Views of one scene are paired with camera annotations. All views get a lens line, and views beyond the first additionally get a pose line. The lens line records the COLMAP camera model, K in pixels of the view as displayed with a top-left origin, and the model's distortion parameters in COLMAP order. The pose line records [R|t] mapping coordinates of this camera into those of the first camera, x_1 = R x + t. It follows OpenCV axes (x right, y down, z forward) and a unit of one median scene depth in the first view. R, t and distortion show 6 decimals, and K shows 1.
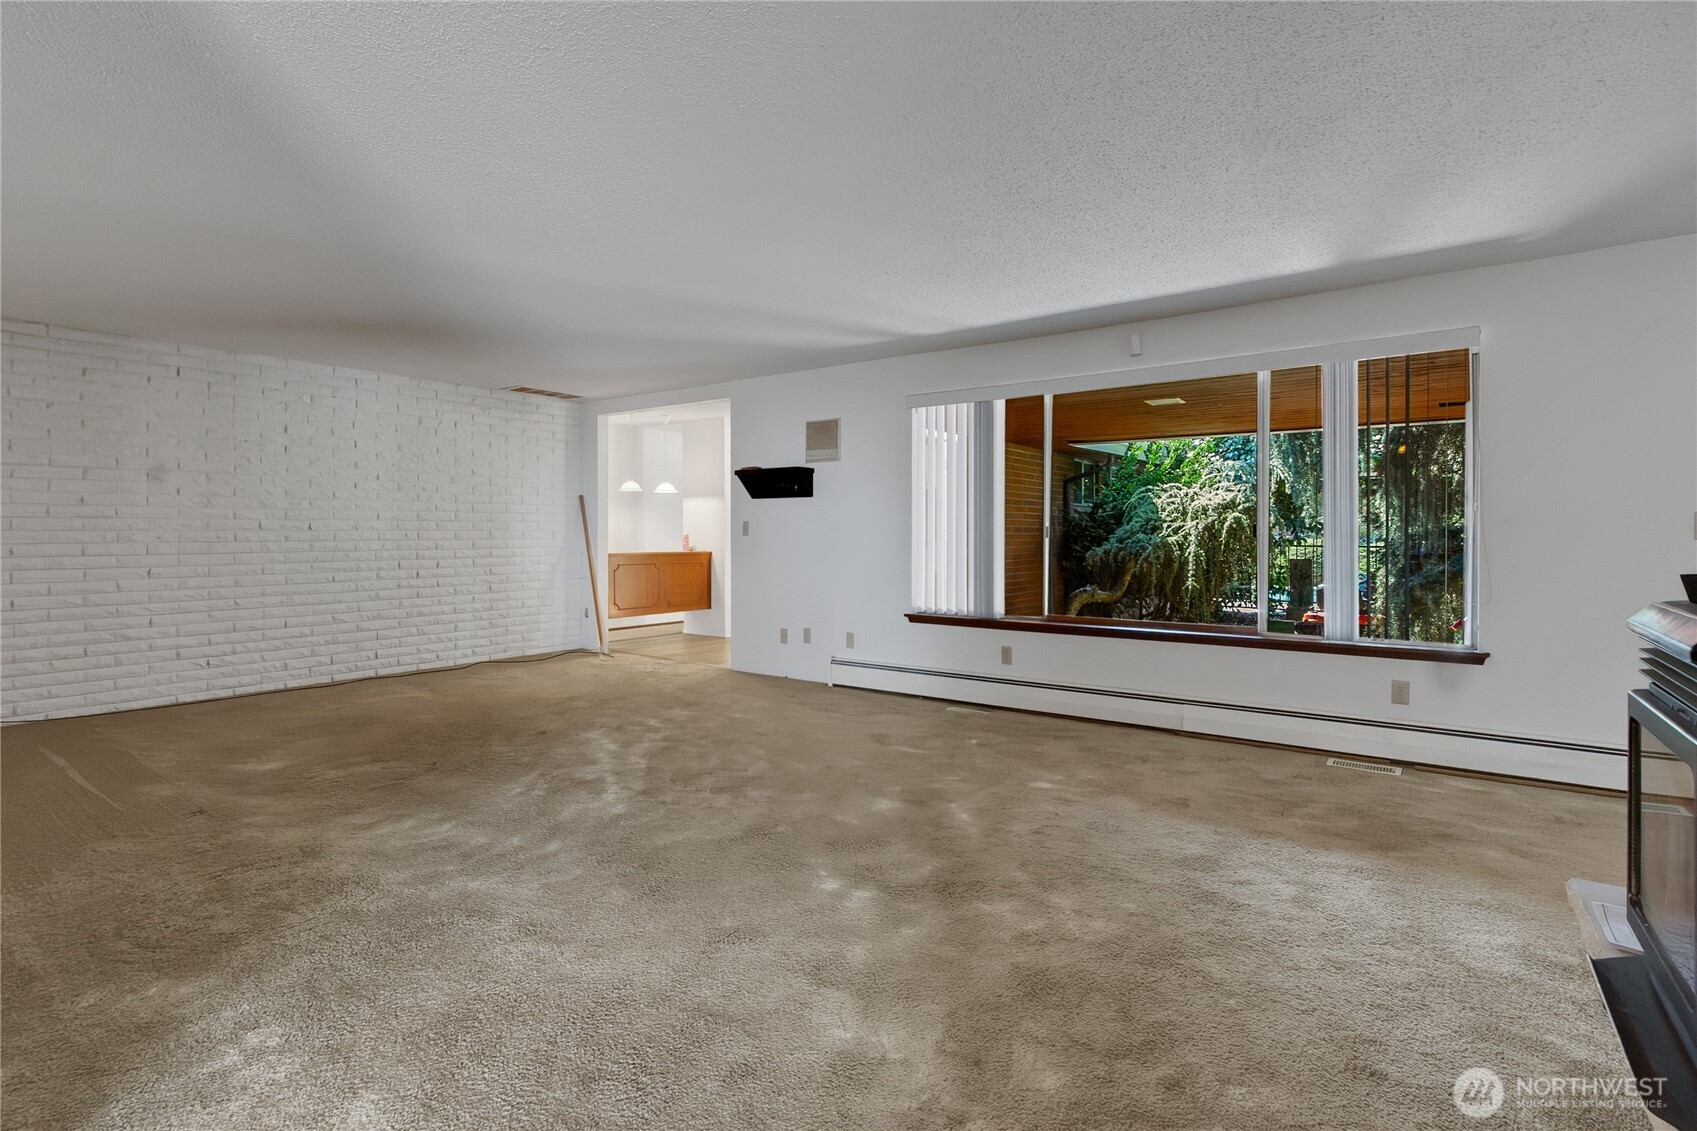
lens RADIAL K [[808.5, 0, 868.1], [0, 808.5, 536.1], [0, 0, 1]] dist [0.010041, -0.004109]
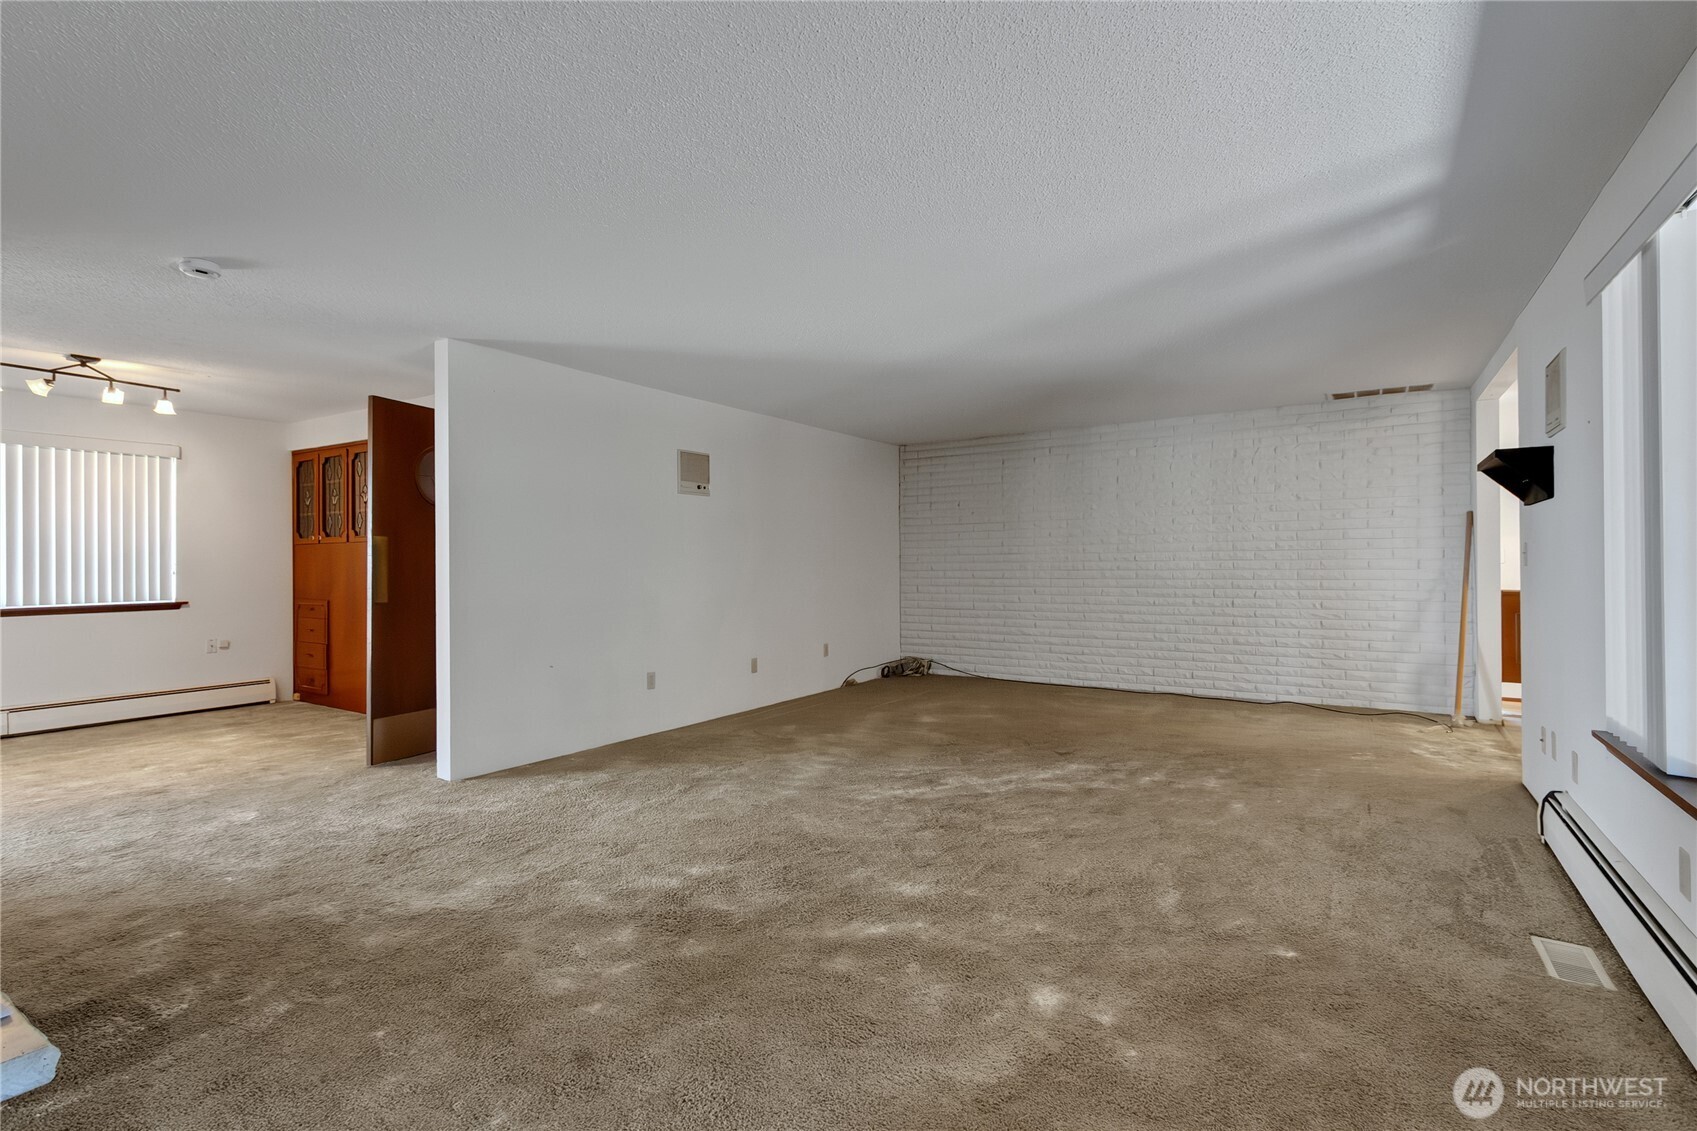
lens RADIAL K [[808.5, 0, 833.8], [0, 808.5, 556.4], [0, 0, 1]] dist [0.010041, -0.004109]
pose [[0.031765, -0.008964, -0.999455, 0.485980], [0.002093, 0.999958, -0.008902, -0.004317], [0.999493, -0.001809, 0.031782, 0.501339]]
